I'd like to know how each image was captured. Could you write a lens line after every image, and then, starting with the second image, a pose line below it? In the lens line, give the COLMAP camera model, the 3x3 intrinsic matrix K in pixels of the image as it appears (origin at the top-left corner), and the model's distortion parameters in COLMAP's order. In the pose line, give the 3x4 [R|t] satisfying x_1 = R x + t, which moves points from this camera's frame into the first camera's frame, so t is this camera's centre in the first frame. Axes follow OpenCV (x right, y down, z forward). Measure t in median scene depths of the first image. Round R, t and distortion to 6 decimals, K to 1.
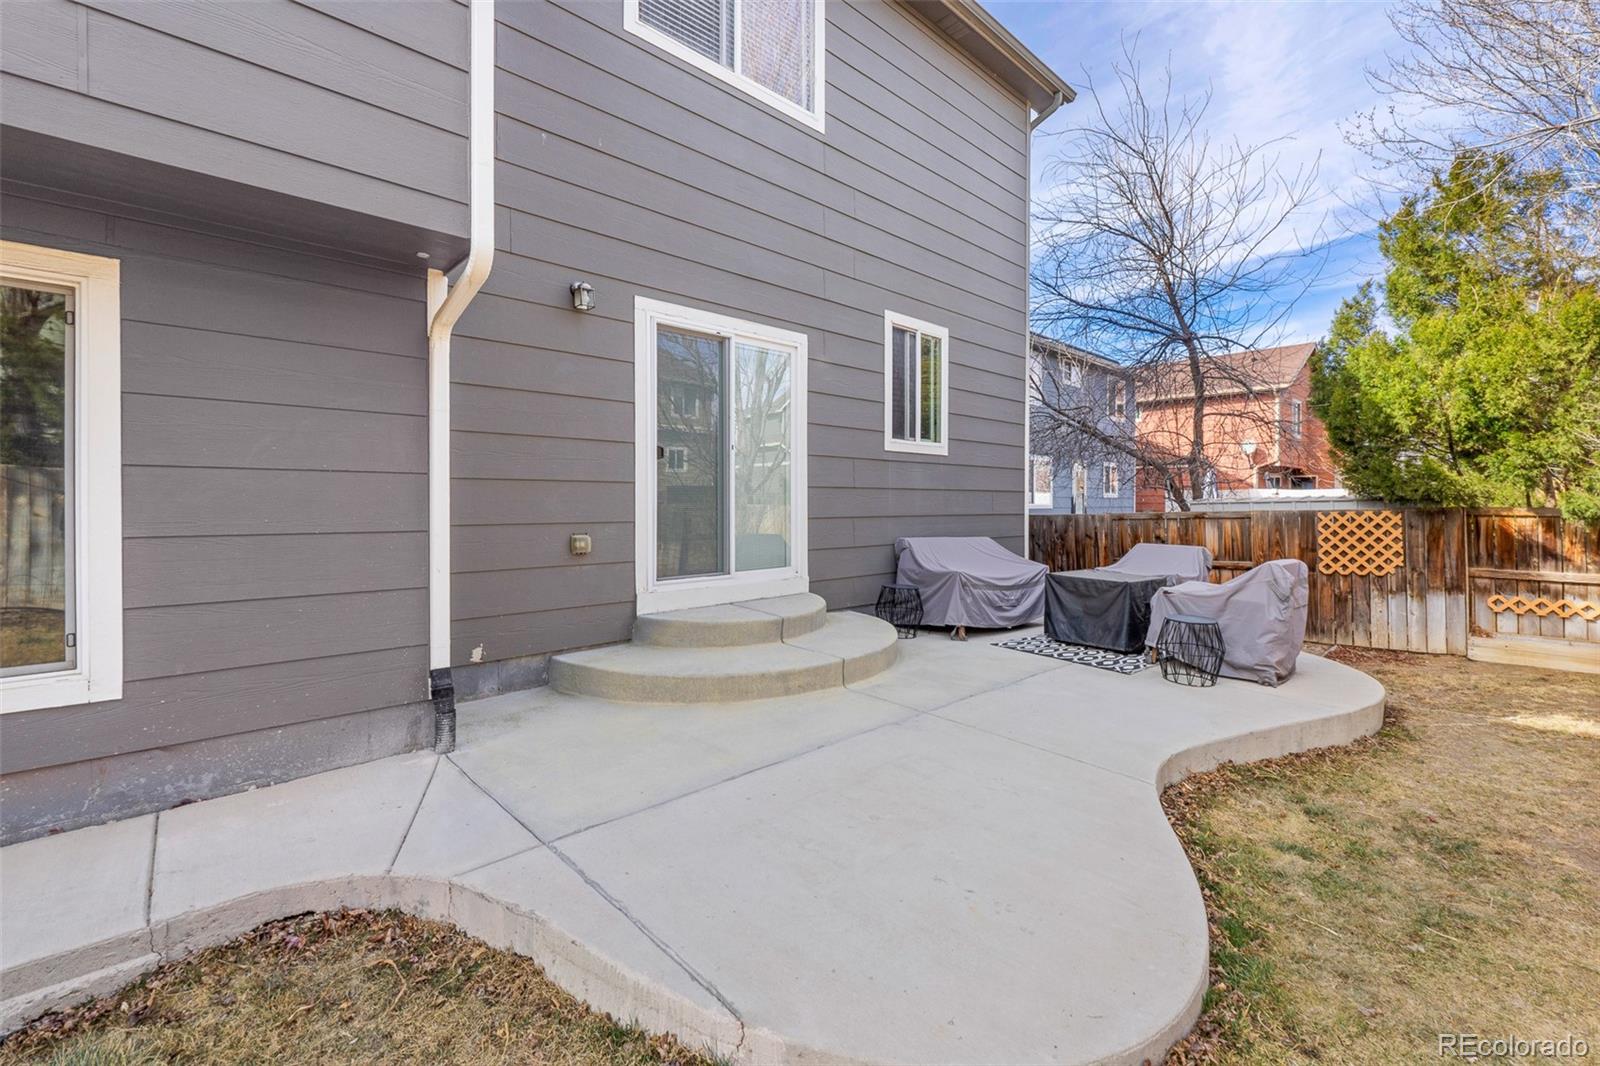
lens RADIAL K [[685.7, 0, 802.0], [0, 685.7, 509.7], [0, 0, 1]] dist [-0.004843, 0.000044]
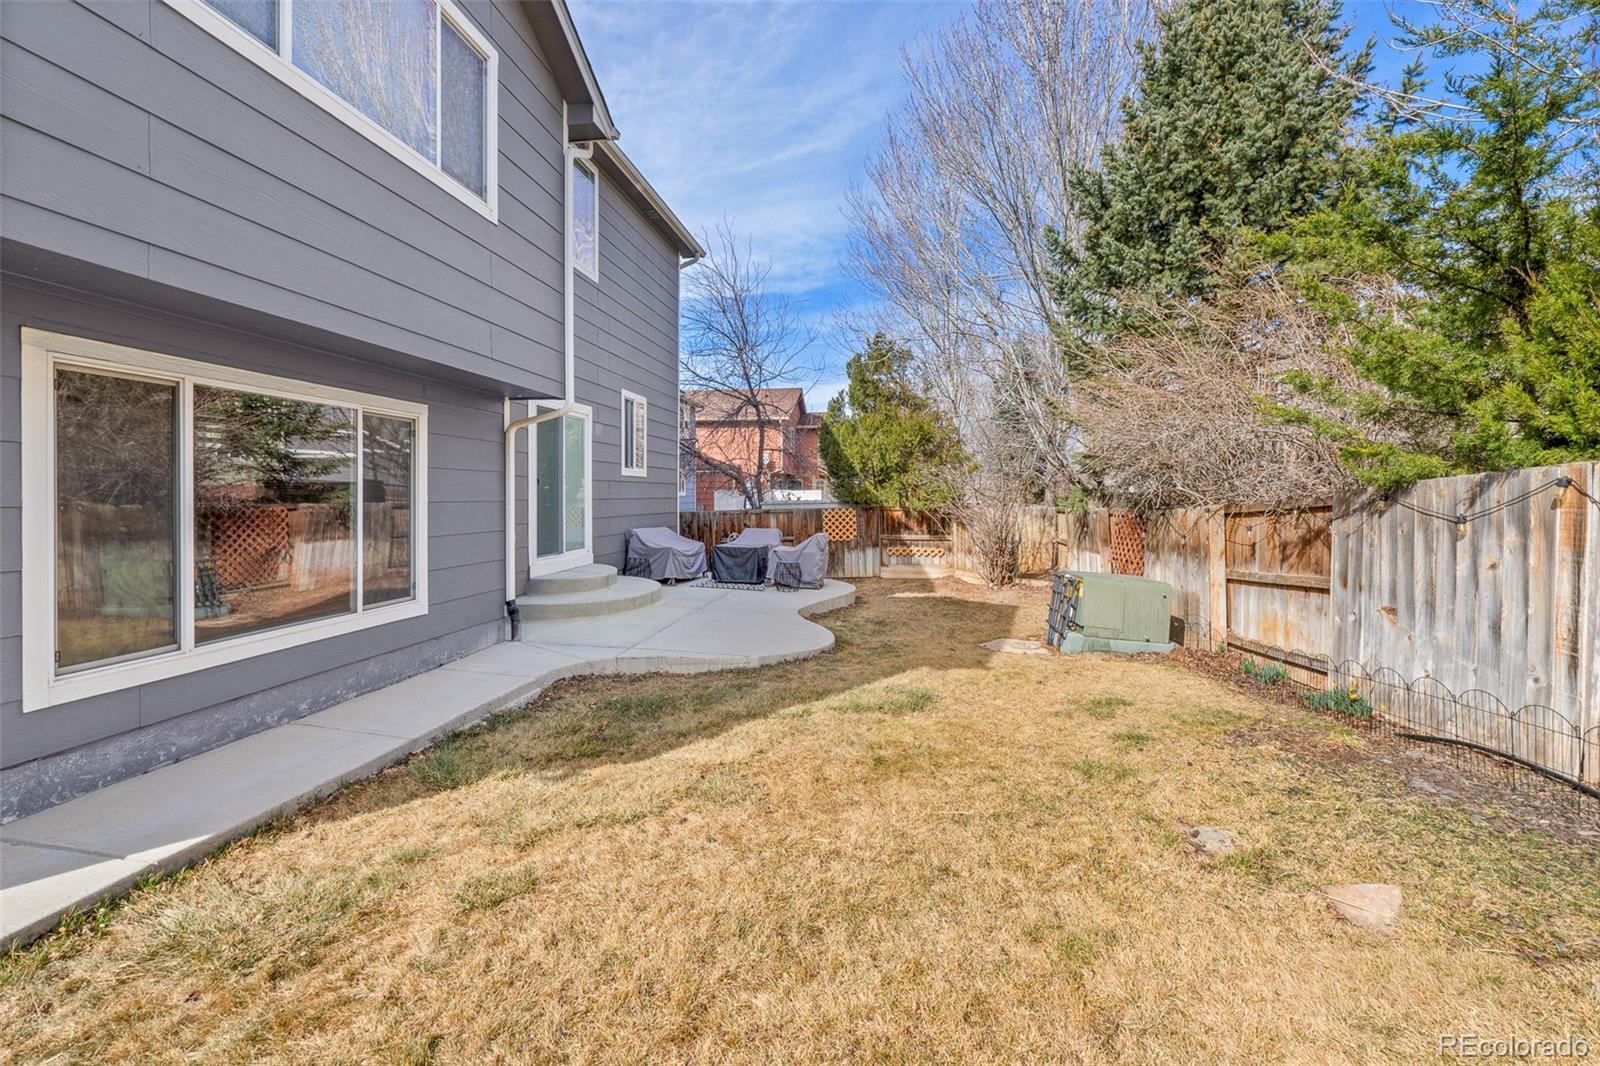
lens RADIAL K [[685.7, 0, 802.0], [0, 685.7, 509.7], [0, 0, 1]] dist [-0.004843, 0.000044]
pose [[0.785084, -0.012789, 0.619257, -0.555948], [0.004694, 0.999881, 0.014700, -0.027191], [-0.619371, -0.008634, 0.785051, -0.543871]]
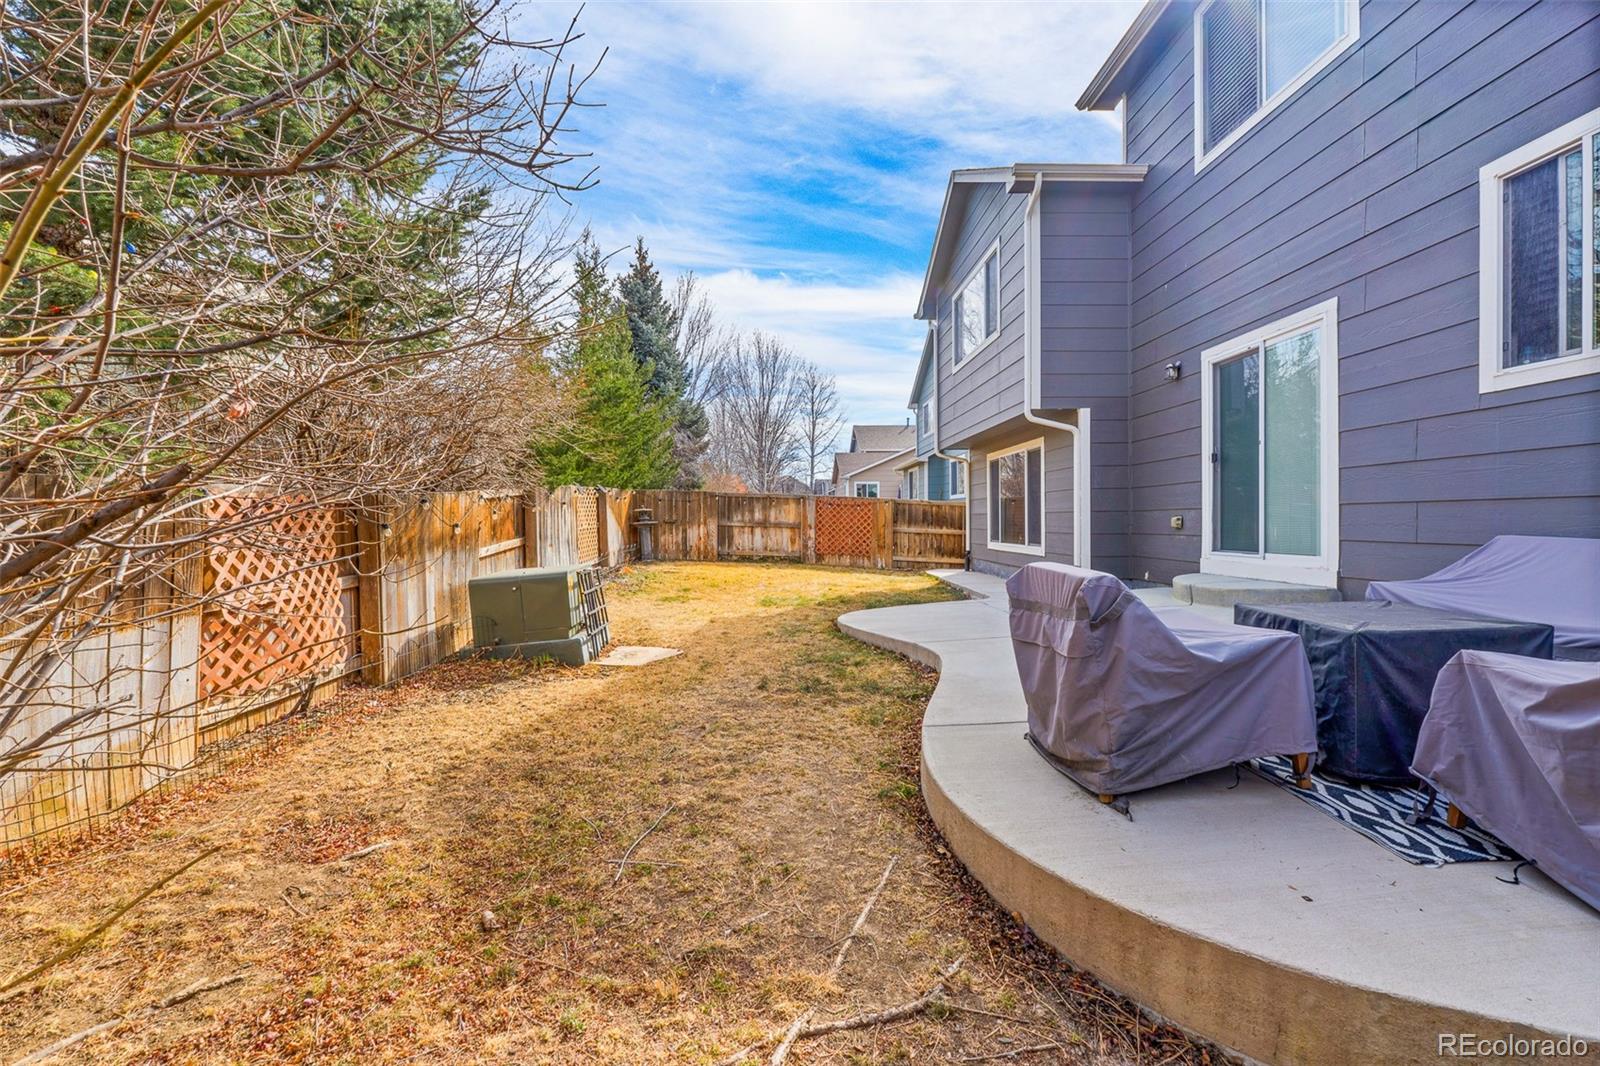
lens RADIAL K [[685.7, 0, 802.0], [0, 685.7, 509.7], [0, 0, 1]] dist [-0.004843, 0.000044]
pose [[-0.672589, -0.006929, -0.739984, 0.996909], [-0.000942, 0.999963, -0.008507, 0.024863], [0.740016, -0.005024, -0.672571, 0.962734]]
